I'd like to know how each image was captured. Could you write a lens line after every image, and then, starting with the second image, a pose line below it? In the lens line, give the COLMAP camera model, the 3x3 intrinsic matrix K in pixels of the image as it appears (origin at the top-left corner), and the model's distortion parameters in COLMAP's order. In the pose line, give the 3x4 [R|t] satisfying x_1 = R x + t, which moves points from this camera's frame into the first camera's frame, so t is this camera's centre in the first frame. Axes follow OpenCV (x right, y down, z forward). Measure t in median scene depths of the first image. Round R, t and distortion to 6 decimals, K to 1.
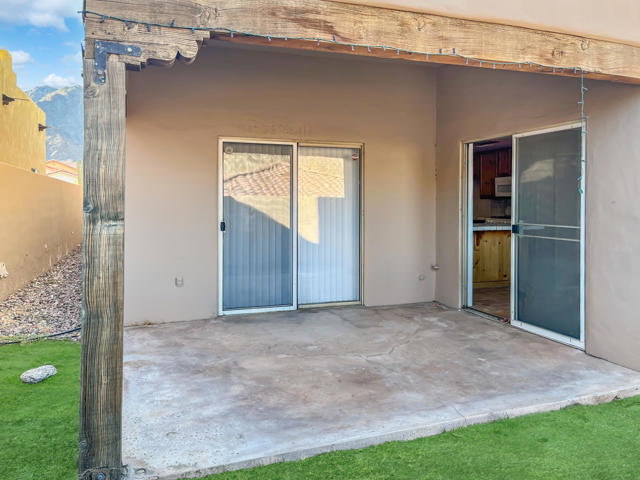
lens RADIAL K [[489.9, 0, 297.9], [0, 489.9, 221.6], [0, 0, 1]] dist [-0.004788, -0.020647]
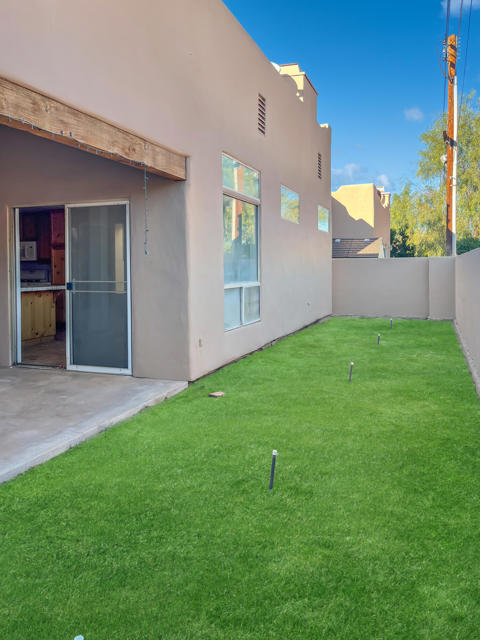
lens RADIAL K [[489.9, 0, 239.5], [0, 489.9, 319.3], [0, 0, 1]] dist [-0.004788, -0.020647]
pose [[0.637348, -0.082986, 0.766094, -0.317820], [0.034229, 0.996252, 0.079441, 0.023840], [-0.769815, -0.024409, 0.637800, -0.095344]]
